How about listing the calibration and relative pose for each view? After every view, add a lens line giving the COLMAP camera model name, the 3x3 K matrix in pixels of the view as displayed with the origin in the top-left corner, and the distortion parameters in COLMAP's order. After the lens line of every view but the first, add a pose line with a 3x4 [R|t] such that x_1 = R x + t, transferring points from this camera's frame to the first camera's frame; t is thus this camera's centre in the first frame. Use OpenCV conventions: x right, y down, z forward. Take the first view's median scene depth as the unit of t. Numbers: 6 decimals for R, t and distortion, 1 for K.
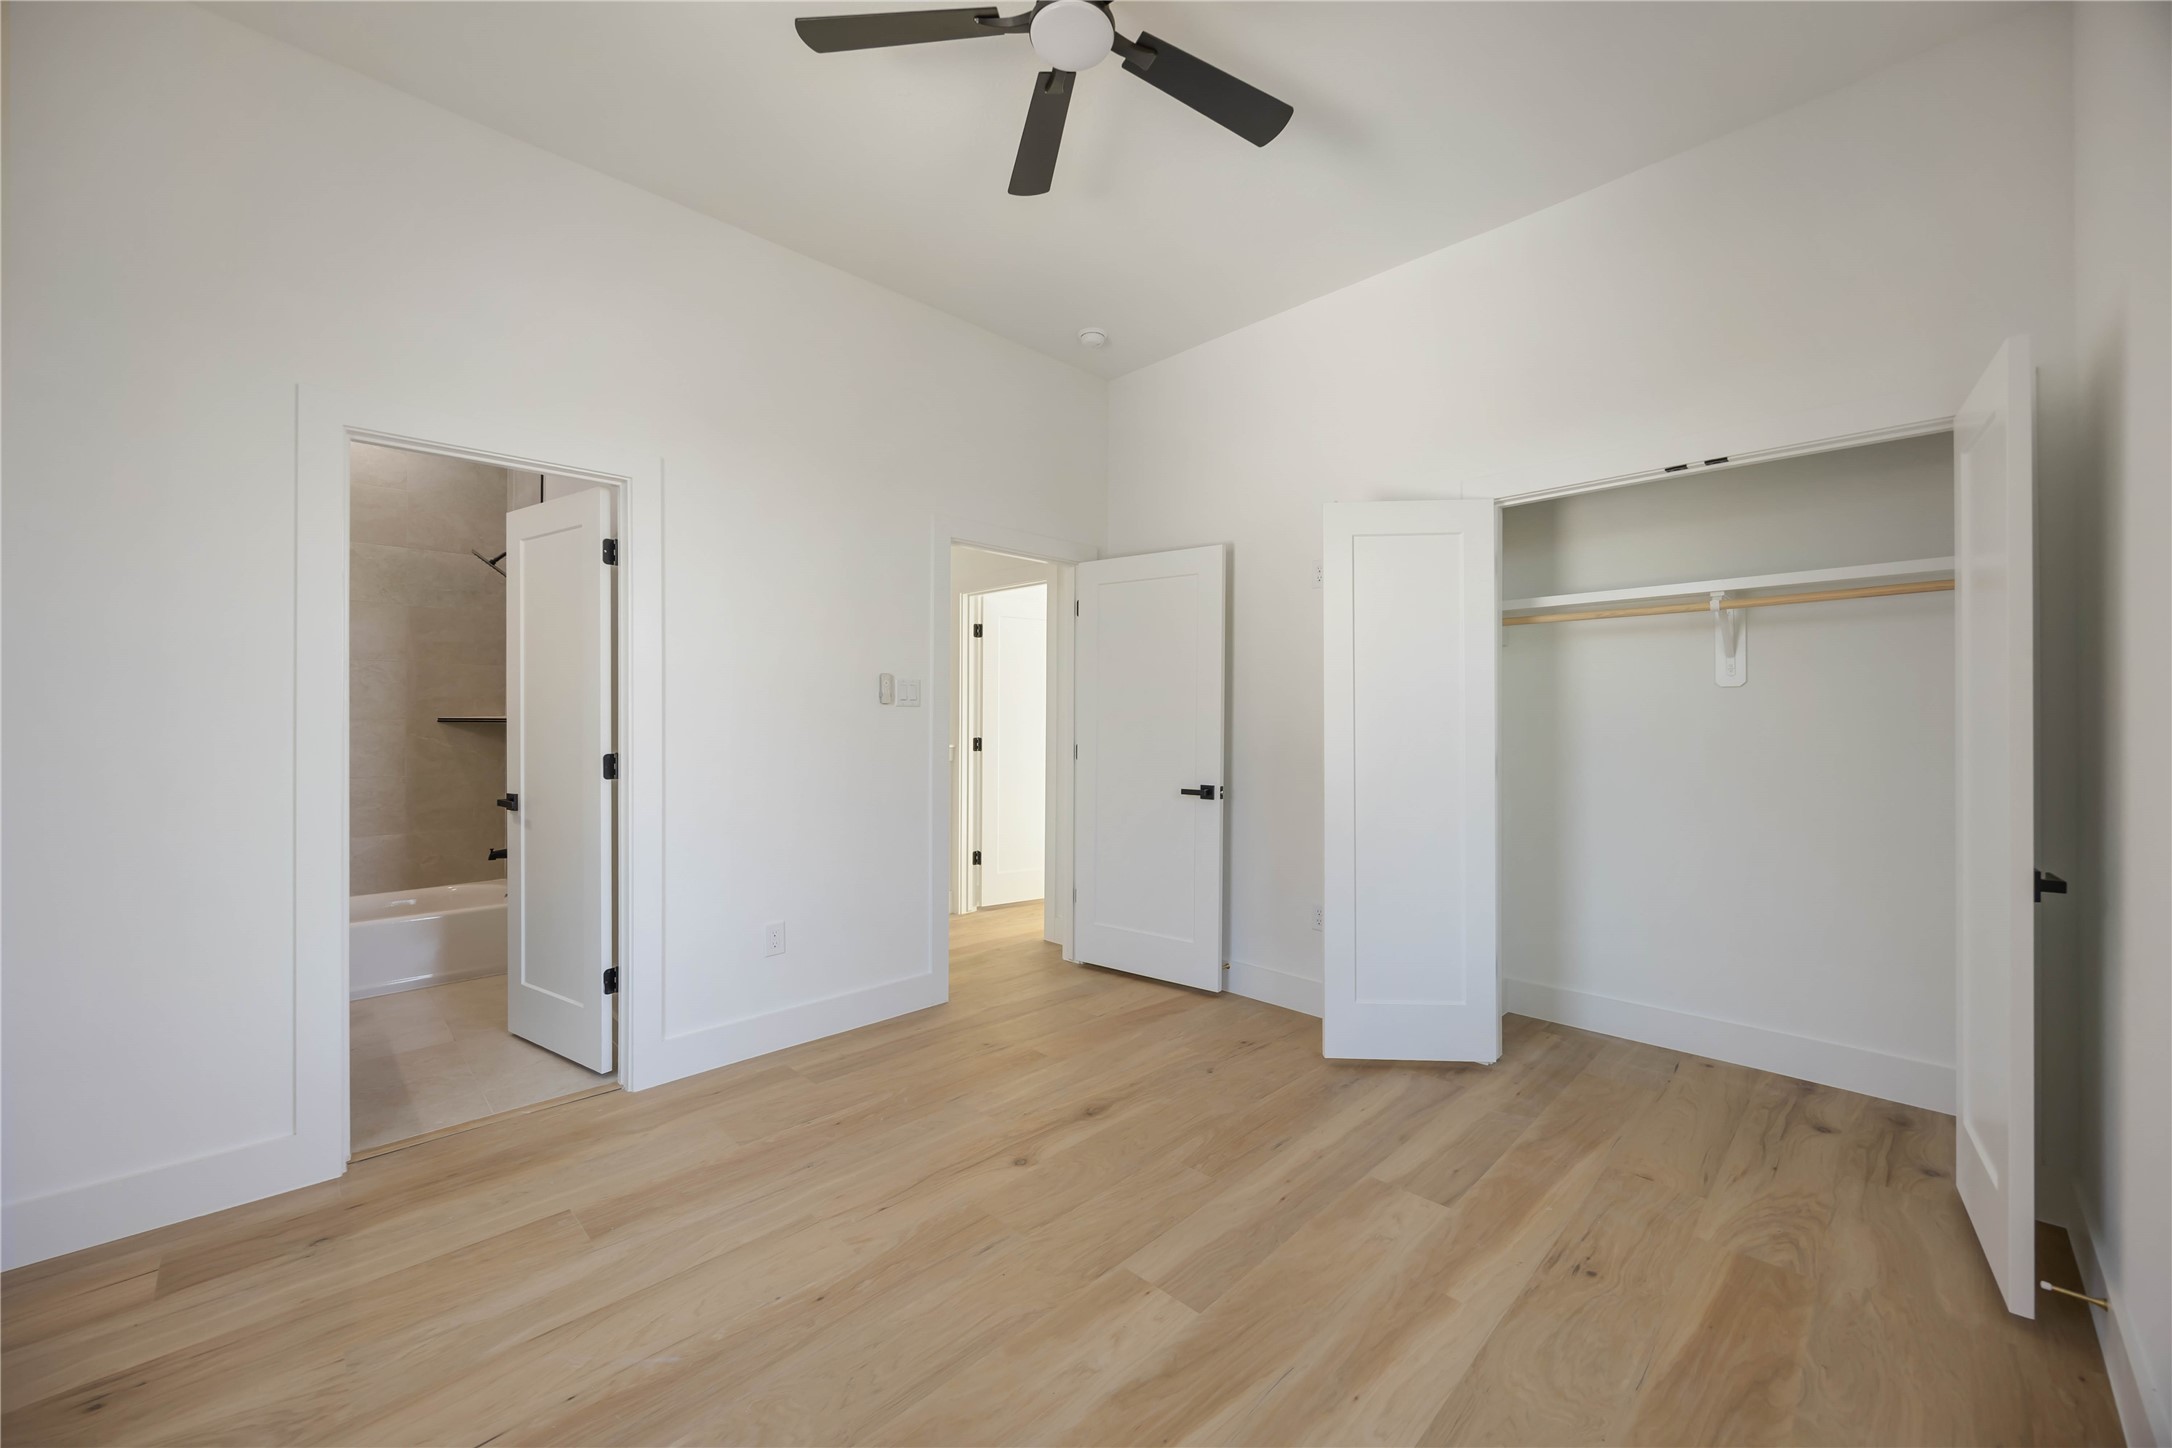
lens RADIAL K [[822.6, 0, 1083.4], [0, 822.6, 717.9], [0, 0, 1]] dist [-0.006824, 0.000328]
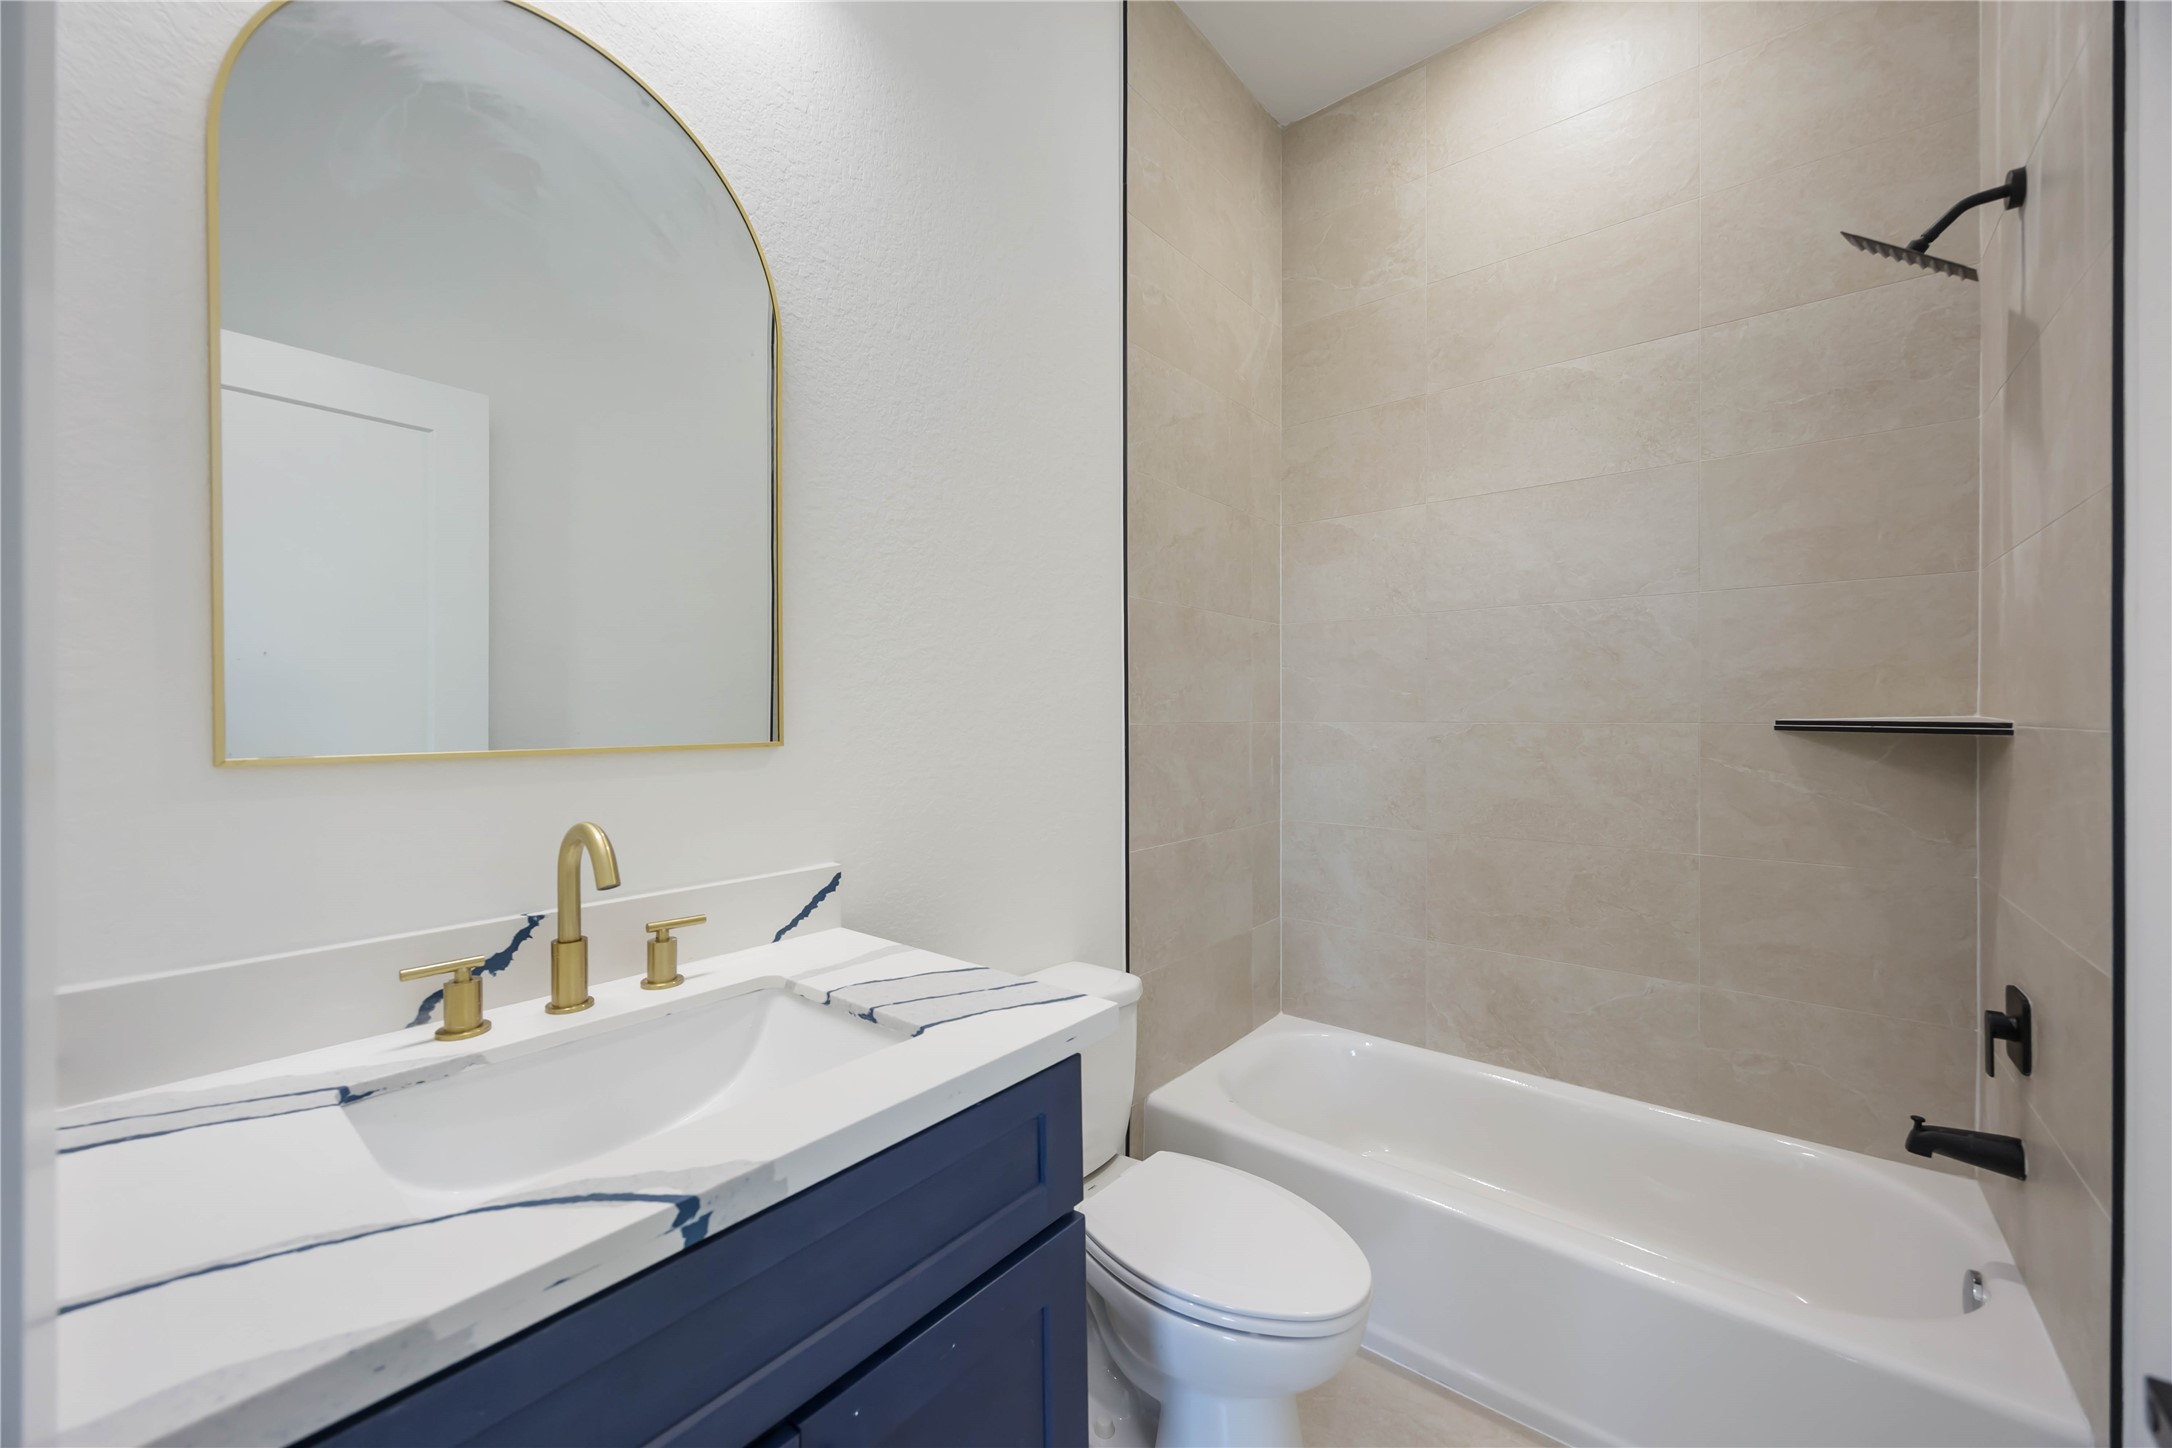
lens RADIAL K [[822.6, 0, 1083.4], [0, 822.6, 717.9], [0, 0, 1]] dist [-0.006824, 0.000328]
pose [[0.096432, 0.004064, -0.995331, -0.417613], [0.011943, 0.999915, 0.005240, -0.007320], [0.995268, -0.012392, 0.096375, 0.619906]]
